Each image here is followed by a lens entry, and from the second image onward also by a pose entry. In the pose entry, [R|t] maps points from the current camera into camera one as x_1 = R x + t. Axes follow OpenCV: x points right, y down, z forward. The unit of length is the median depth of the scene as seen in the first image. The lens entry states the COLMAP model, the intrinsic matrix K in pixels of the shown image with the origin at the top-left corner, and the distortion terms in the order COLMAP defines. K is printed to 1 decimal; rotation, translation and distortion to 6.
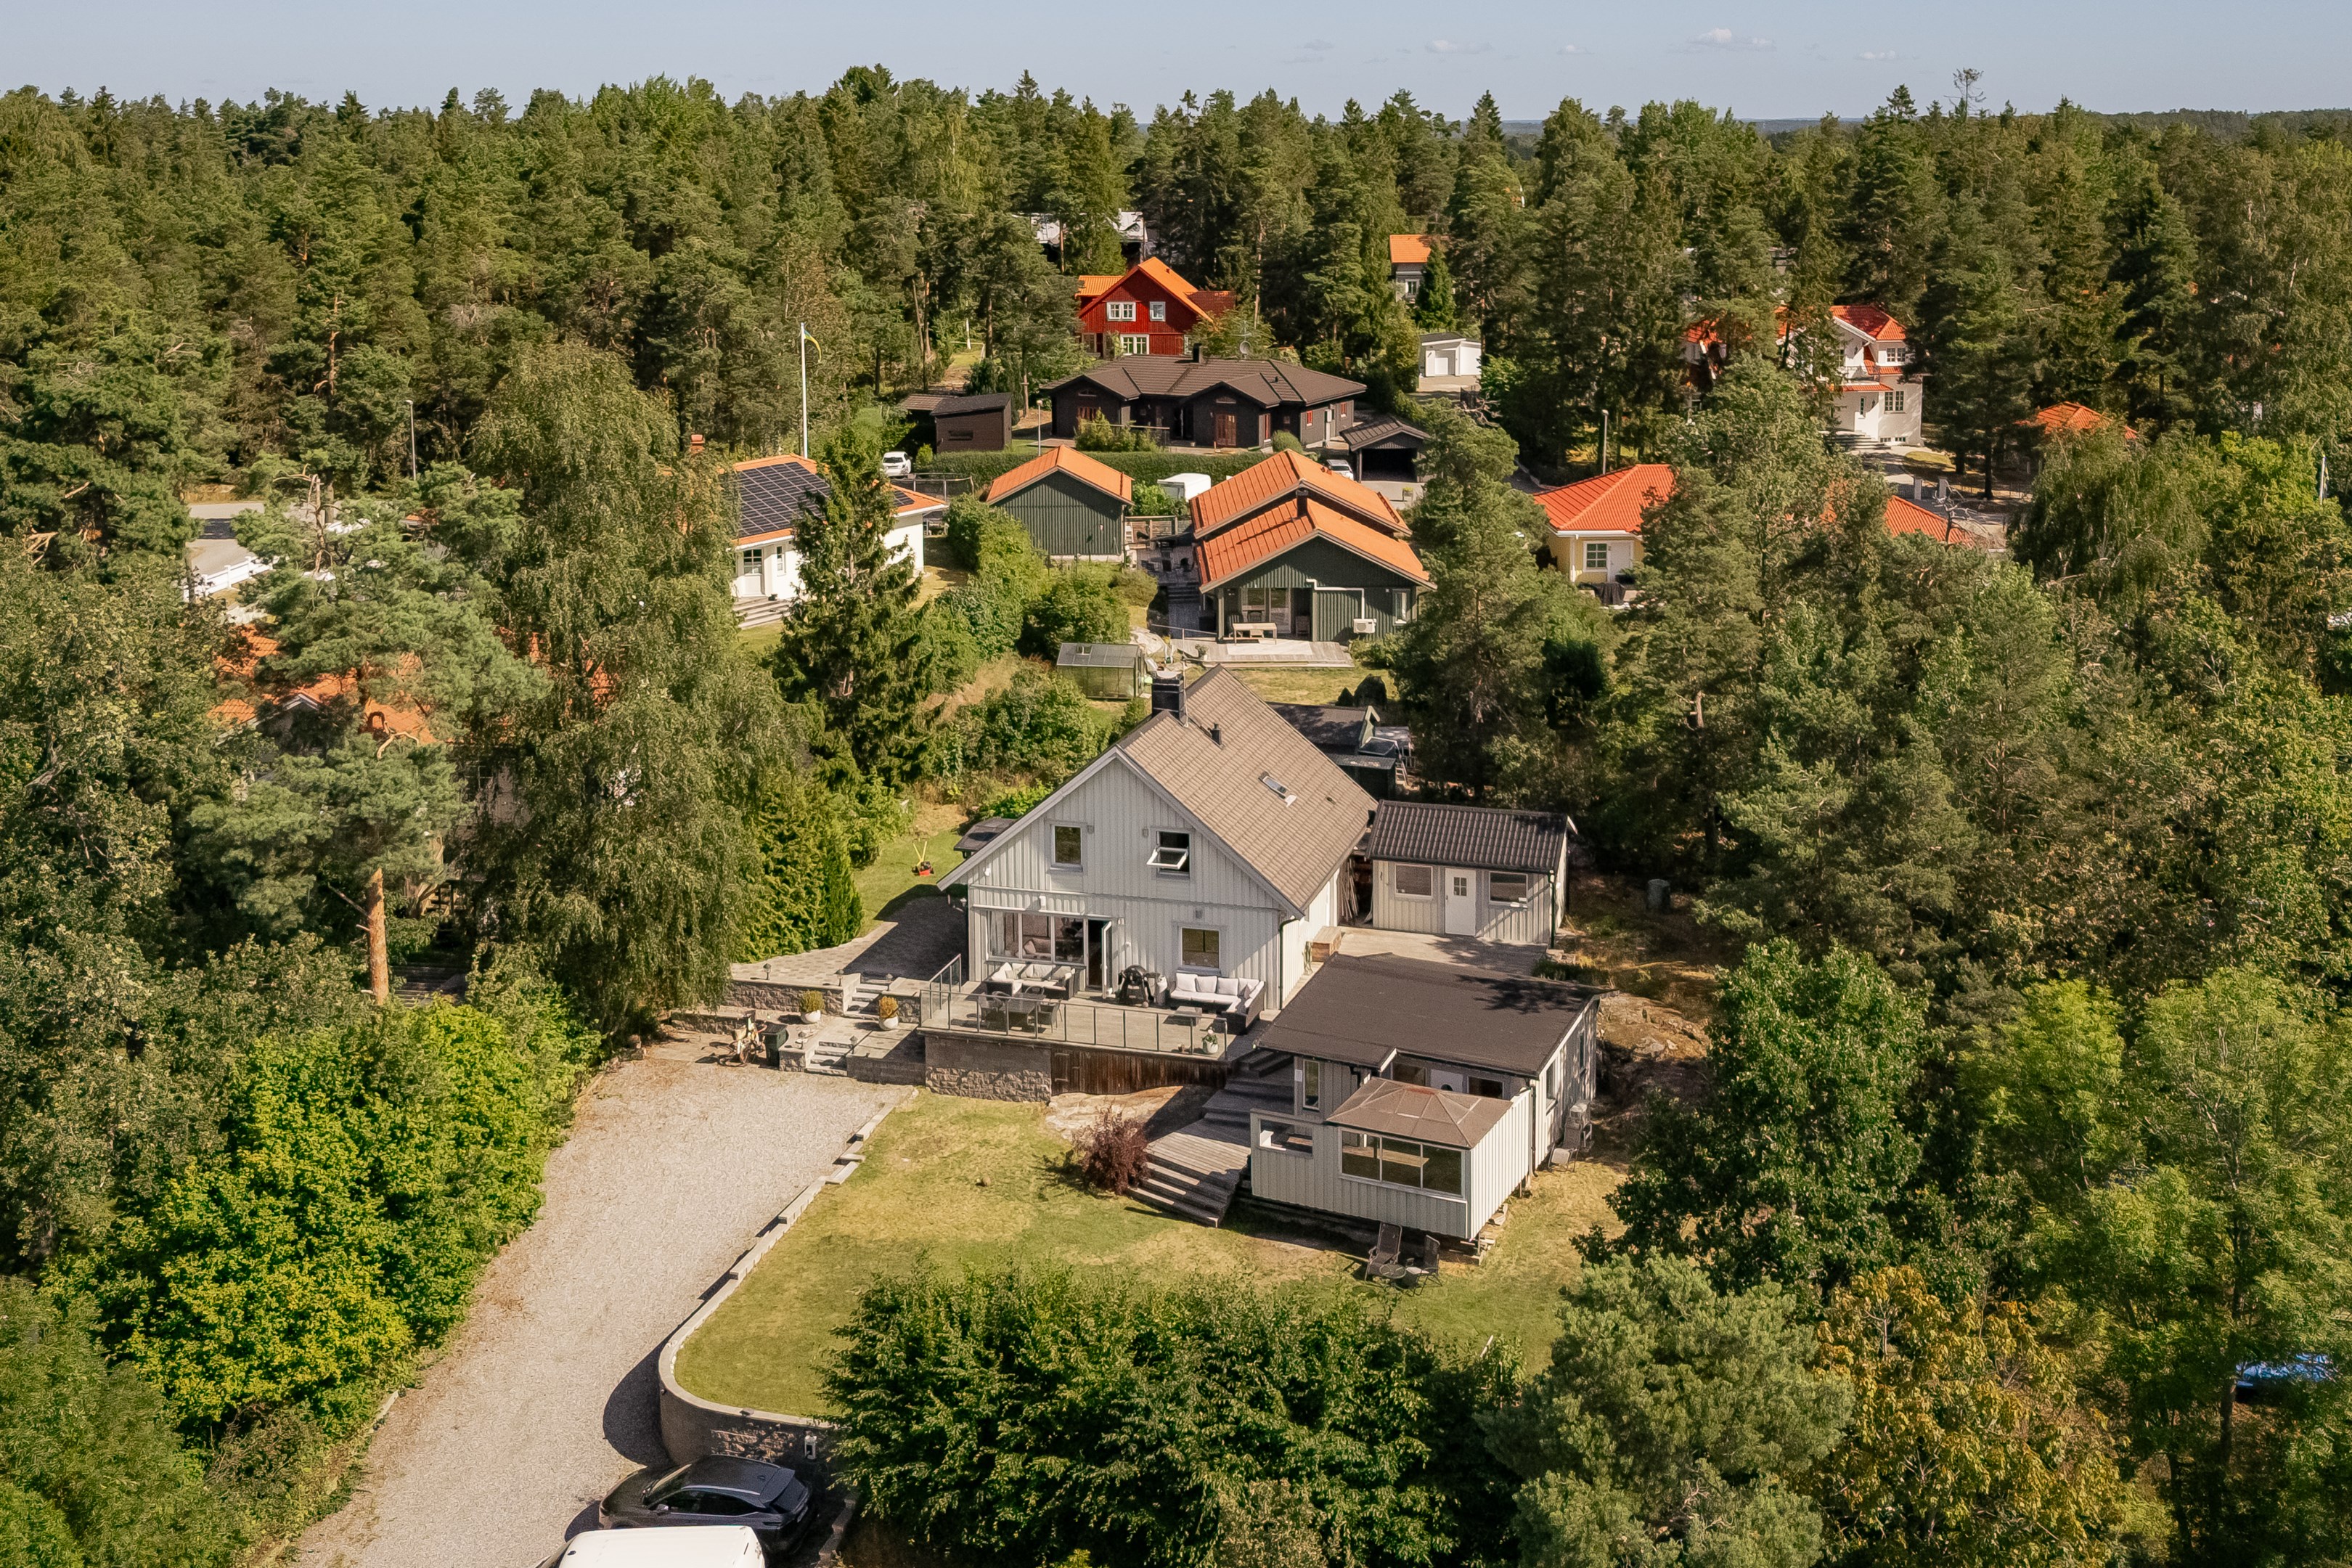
lens RADIAL K [[2446.1, 0, 1176.7], [0, 2446.1, 473.4], [0, 0, 1]] dist [0.157252, -0.347572]
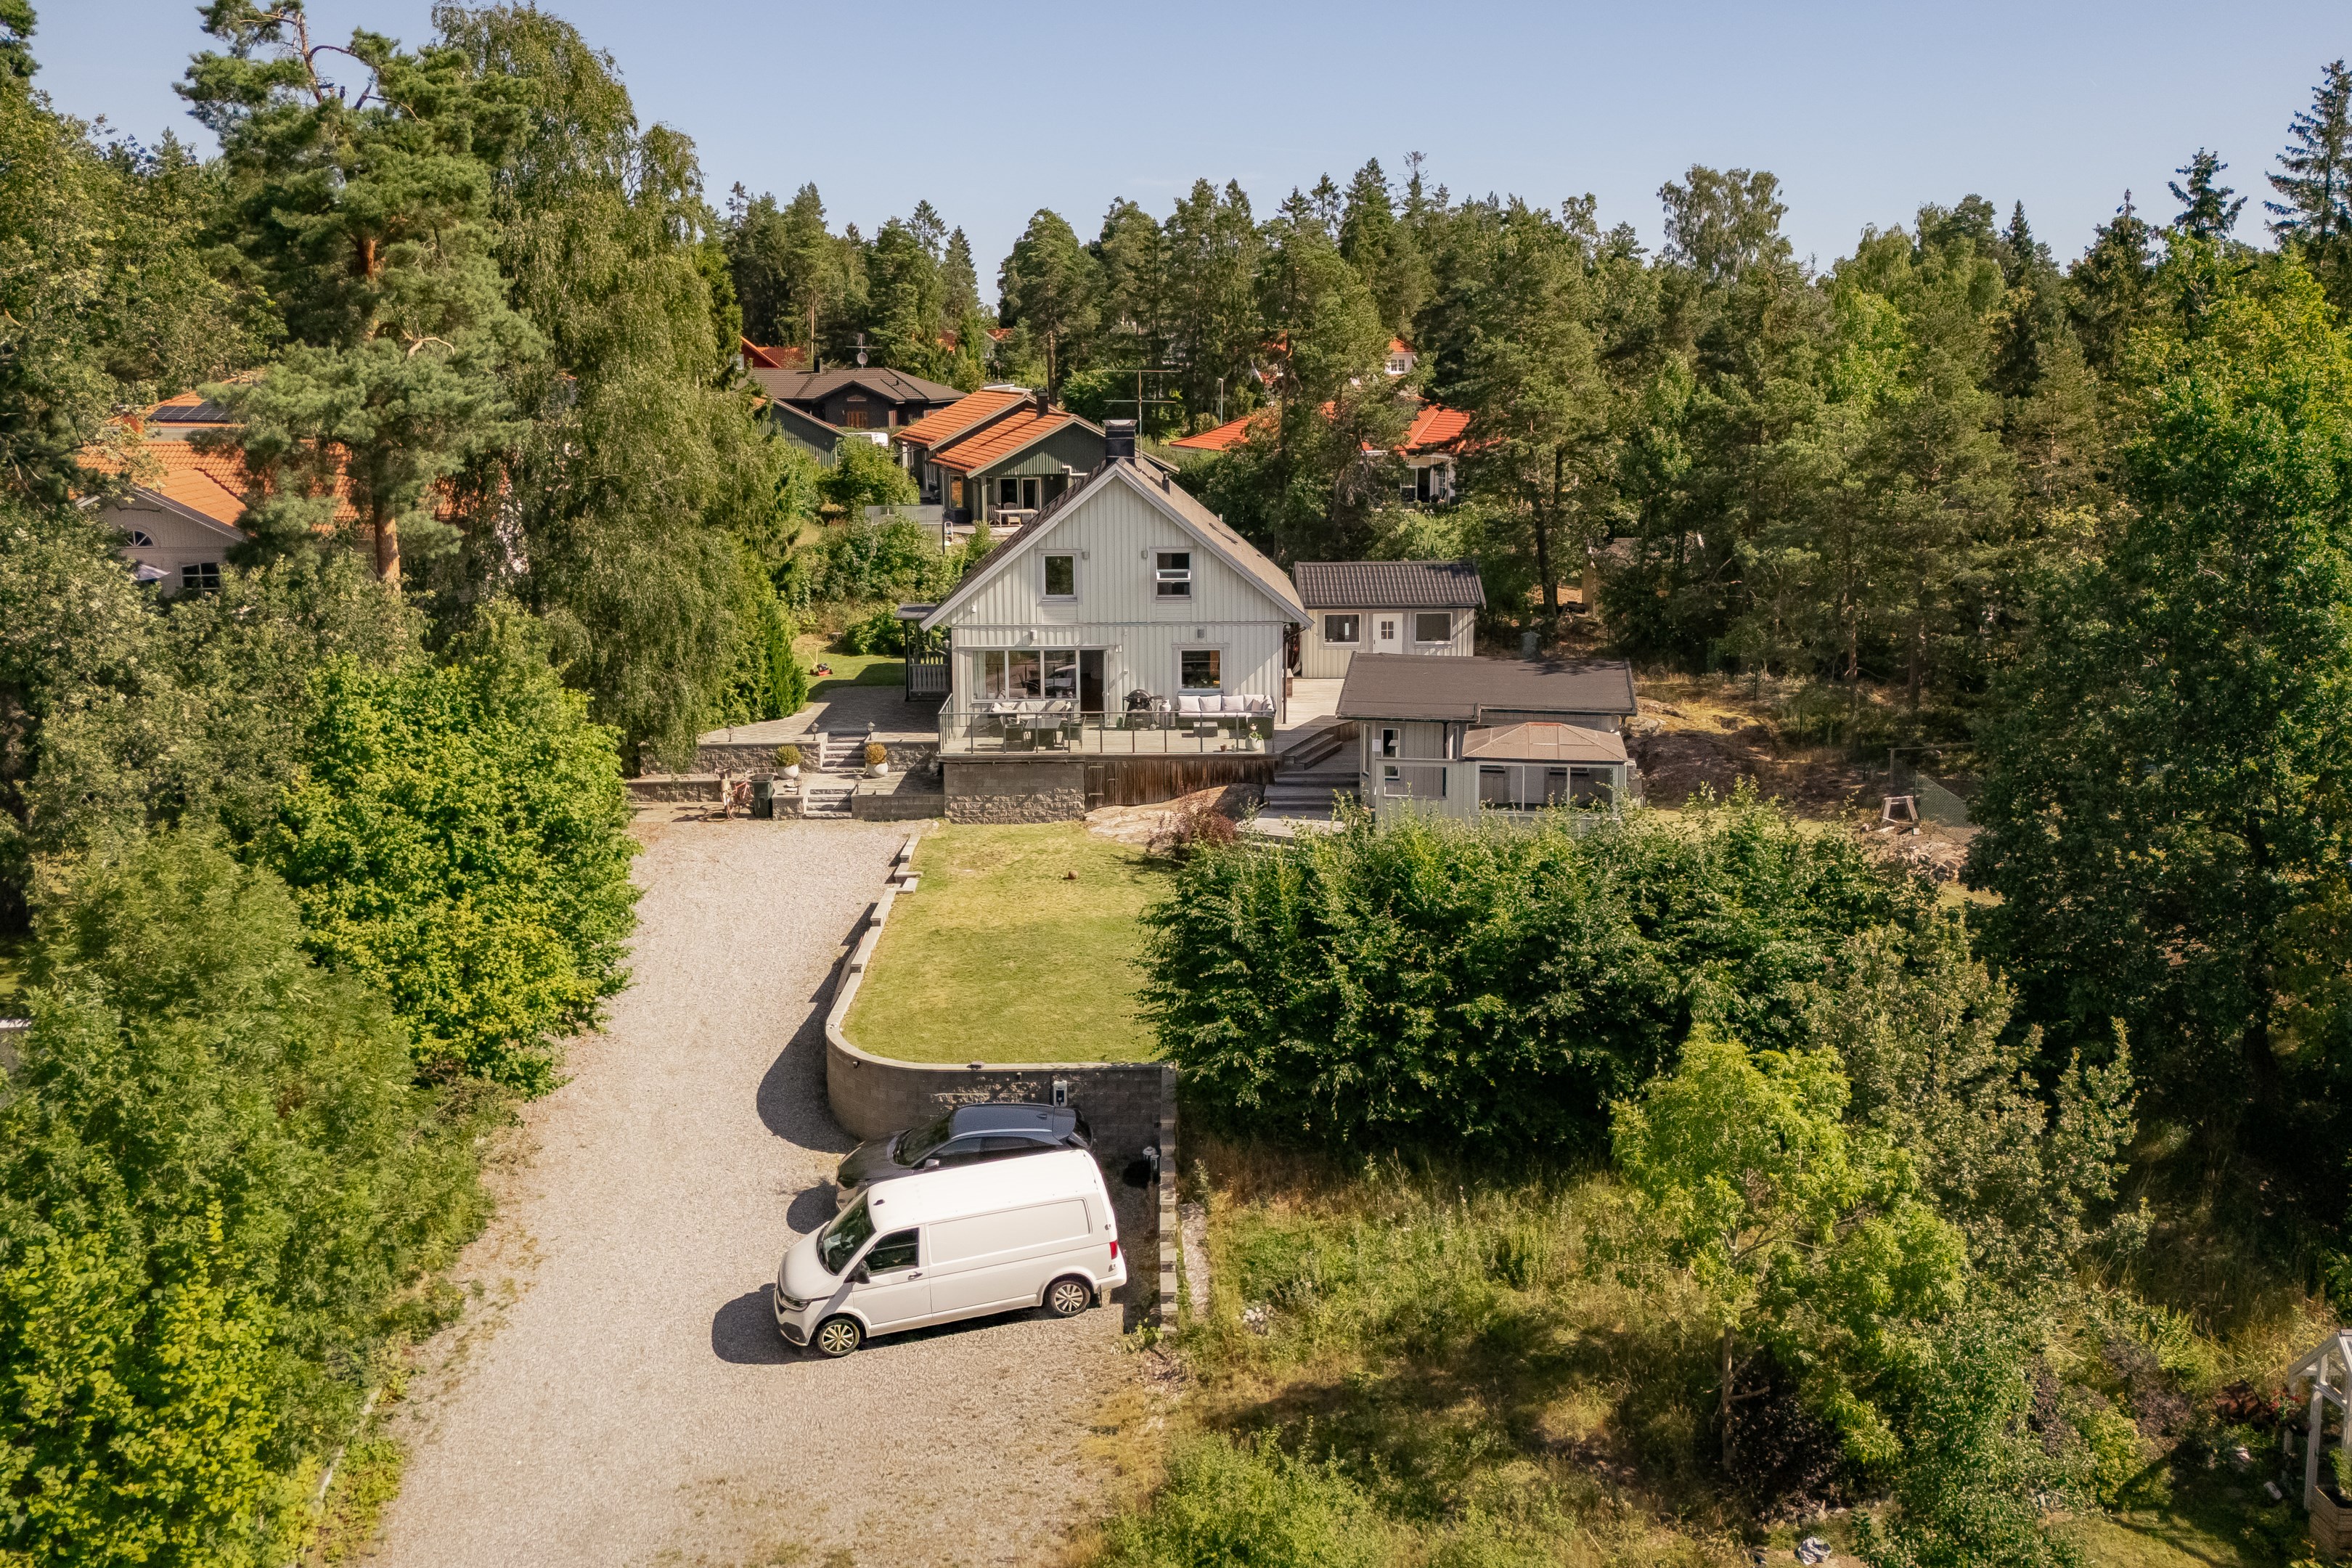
lens RADIAL K [[1936.4, 0, 1173.4], [0, 1936.4, 598.9], [0, 0, 1]] dist [0.111387, -0.140512]
pose [[0.957099, -0.034478, 0.287704, -0.208029], [0.039712, 0.999134, -0.012377, 0.161273], [-0.287028, 0.023271, 0.957640, 0.237457]]
